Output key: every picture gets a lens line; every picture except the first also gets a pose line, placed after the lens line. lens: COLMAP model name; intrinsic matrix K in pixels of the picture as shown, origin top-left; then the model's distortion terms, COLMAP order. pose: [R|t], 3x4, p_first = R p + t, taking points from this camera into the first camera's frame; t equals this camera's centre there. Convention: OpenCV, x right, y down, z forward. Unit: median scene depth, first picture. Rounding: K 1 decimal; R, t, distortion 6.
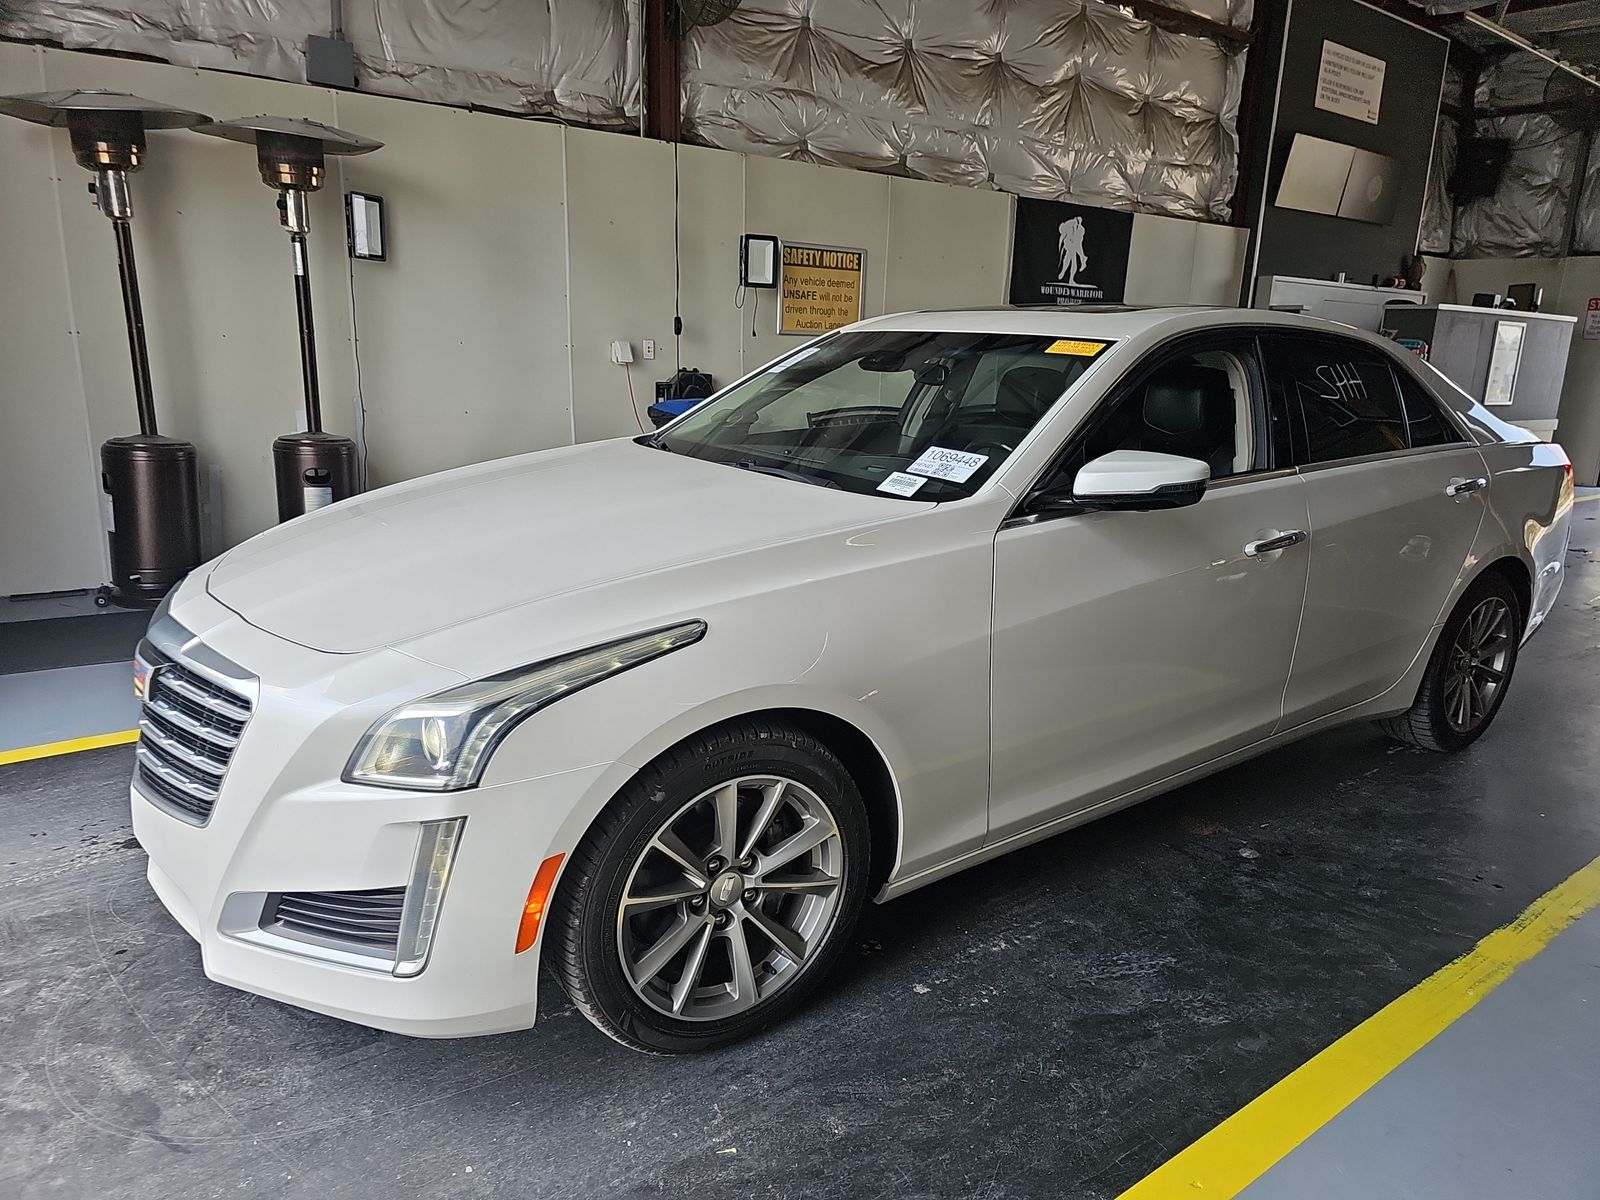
lens RADIAL K [[1068.7, 0, 808.6], [0, 1068.7, 609.3], [0, 0, 1]] dist [0.033223, -0.040999]
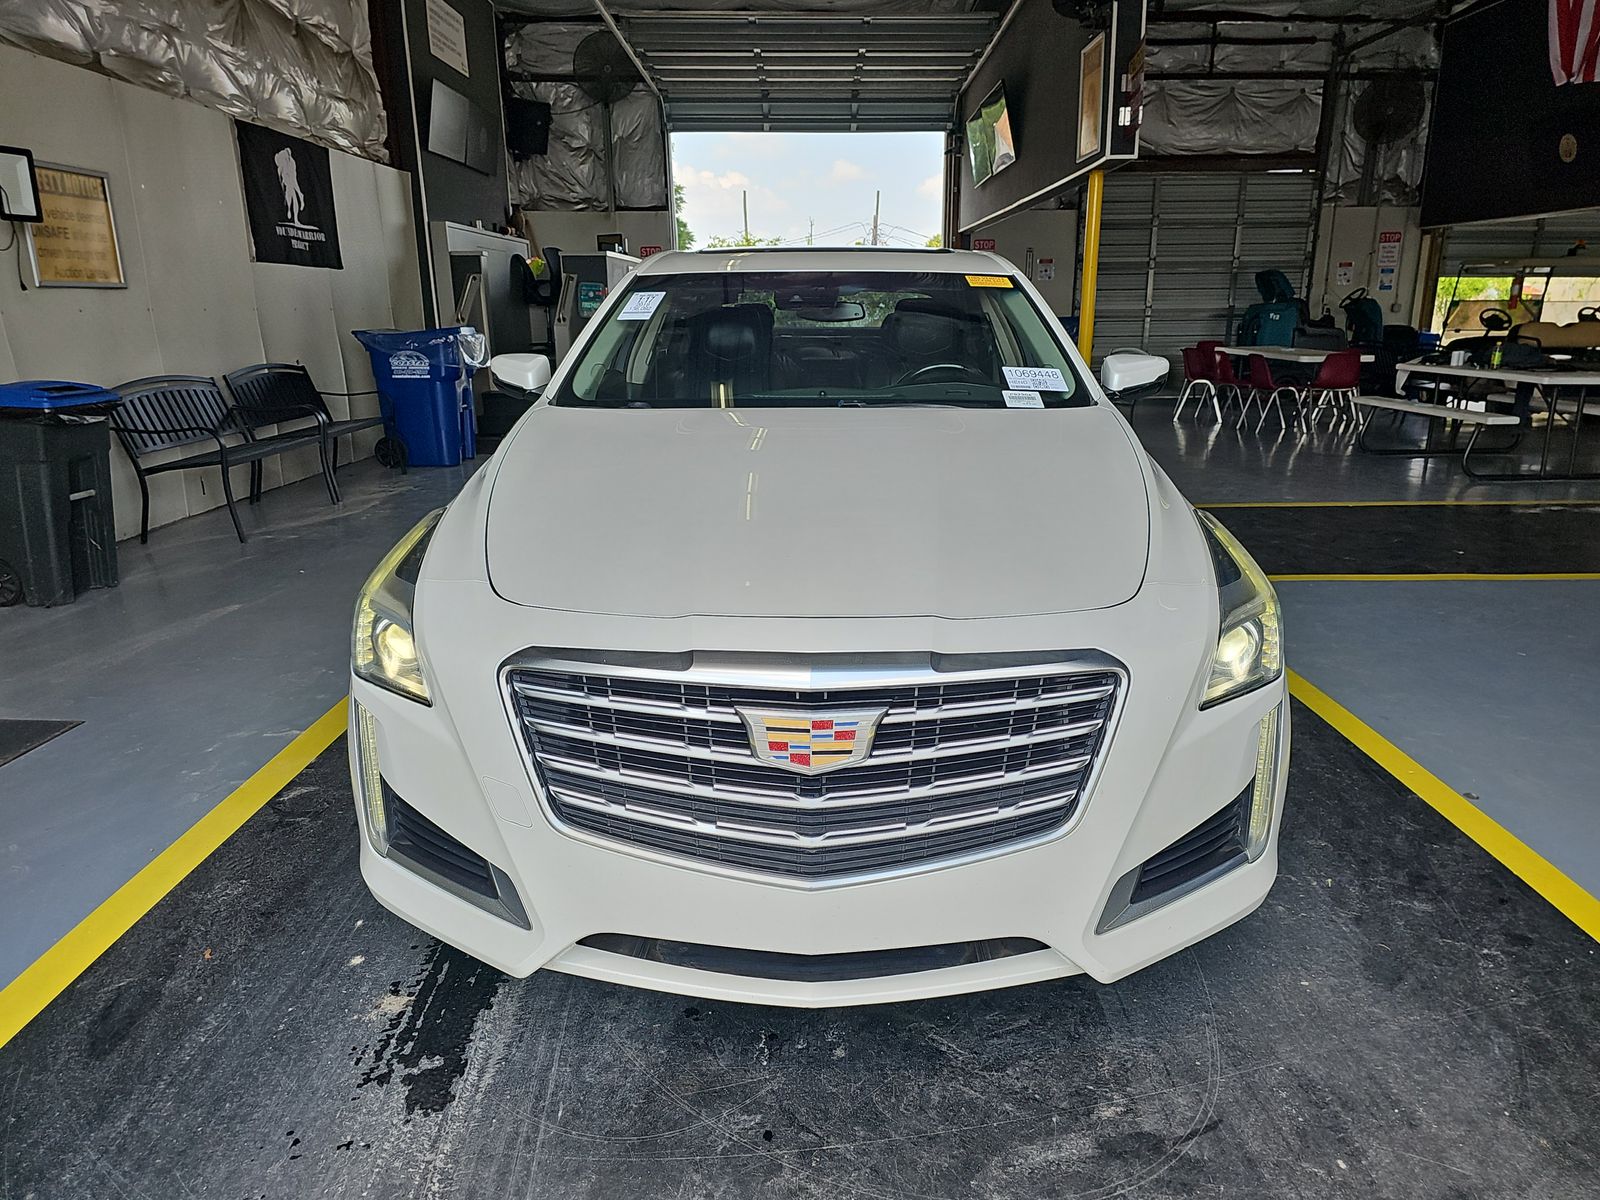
lens RADIAL K [[1068.7, 0, 815.6], [0, 1068.7, 637.2], [0, 0, 1]] dist [0.033223, -0.040999]
pose [[0.585716, -0.271087, 0.763838, -0.339058], [0.219156, 0.960275, 0.172752, -0.039874], [-0.780325, 0.066216, 0.621858, 0.154556]]
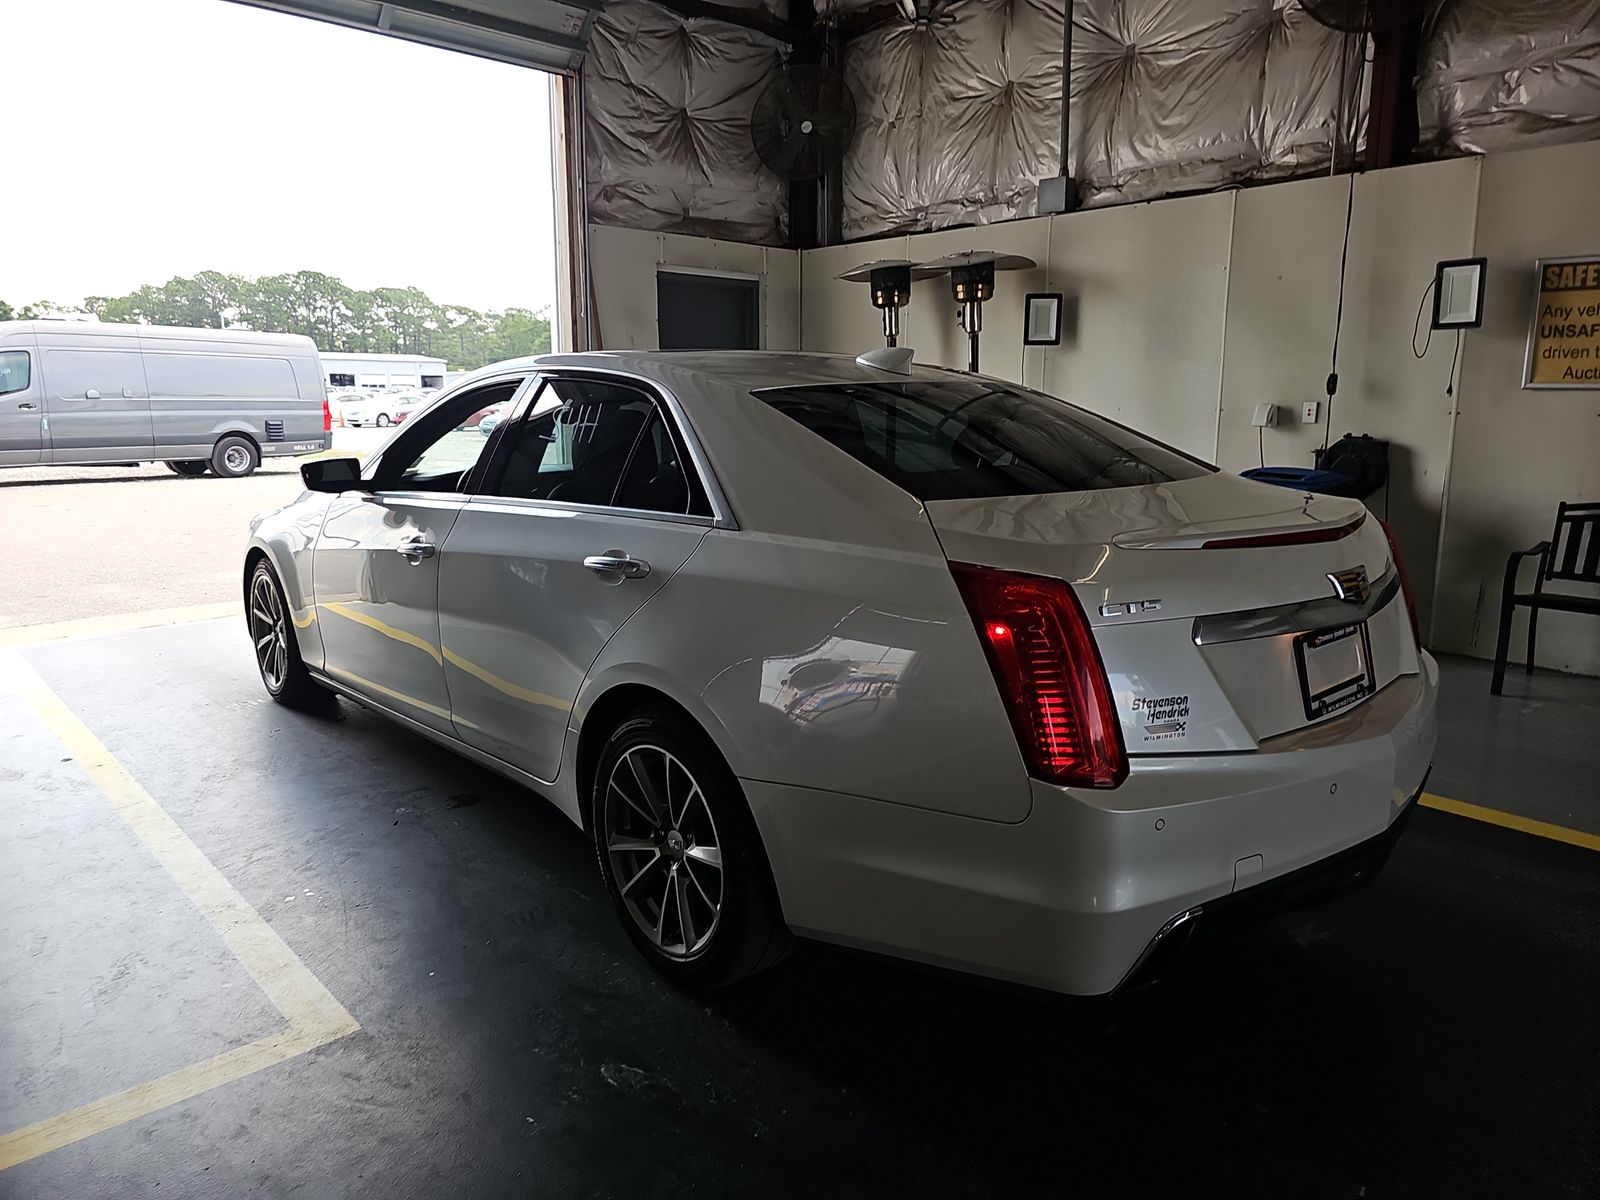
lens RADIAL K [[1068.7, 0, 802.1], [0, 1068.7, 605.0], [0, 0, 1]] dist [0.033223, -0.040999]
pose [[0.084734, 0.163229, -0.982943, 0.651866], [-0.242132, 0.960293, 0.138595, -0.103575], [0.966536, 0.226258, 0.120892, 0.487488]]
